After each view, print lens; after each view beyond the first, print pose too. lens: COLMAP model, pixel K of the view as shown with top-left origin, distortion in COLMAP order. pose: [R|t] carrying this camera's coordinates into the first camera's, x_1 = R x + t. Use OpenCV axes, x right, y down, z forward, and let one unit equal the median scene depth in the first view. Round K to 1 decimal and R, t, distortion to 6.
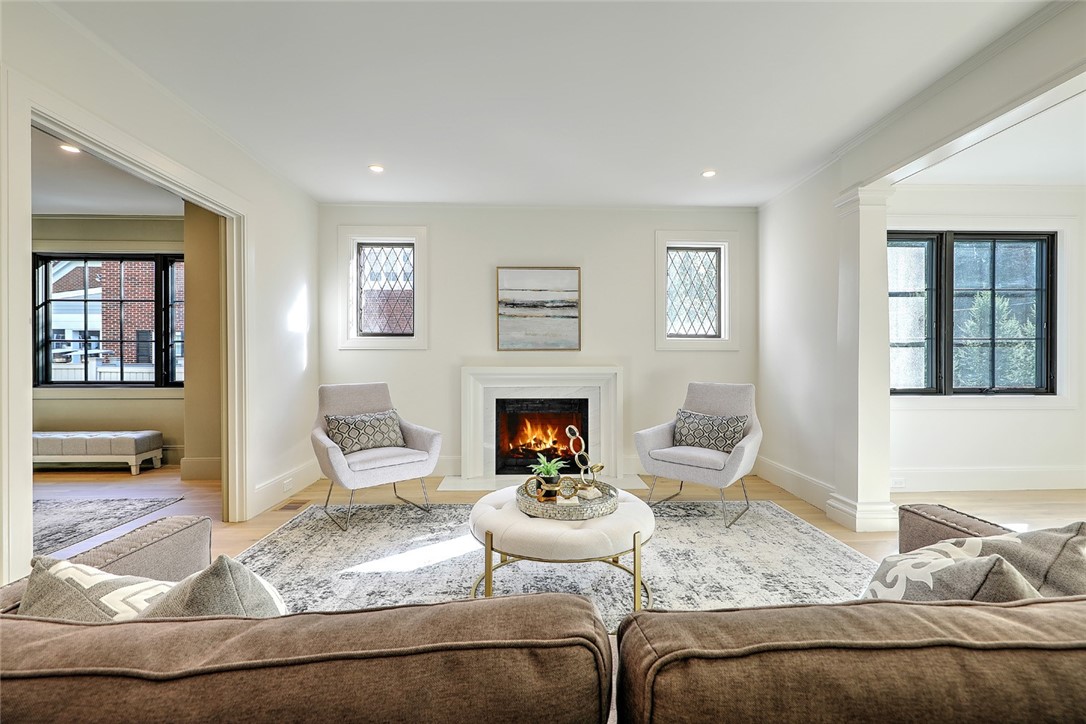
lens RADIAL K [[463.5, 0, 541.7], [0, 463.5, 356.8], [0, 0, 1]] dist [0.000315, -0.001060]
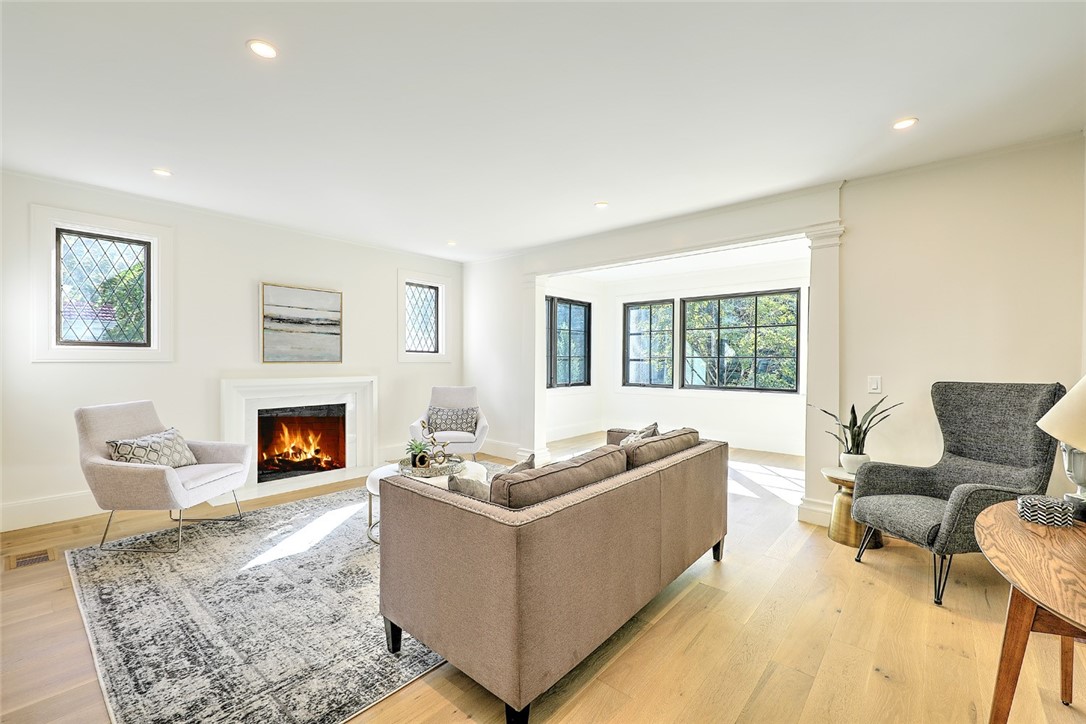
lens RADIAL K [[463.5, 0, 543.8], [0, 463.5, 365.5], [0, 0, 1]] dist [0.000315, -0.001060]
pose [[0.672296, -0.005636, 0.740261, -0.440467], [-0.006693, 0.999884, 0.013691, -0.026746], [-0.740252, -0.014159, 0.672181, -0.161702]]
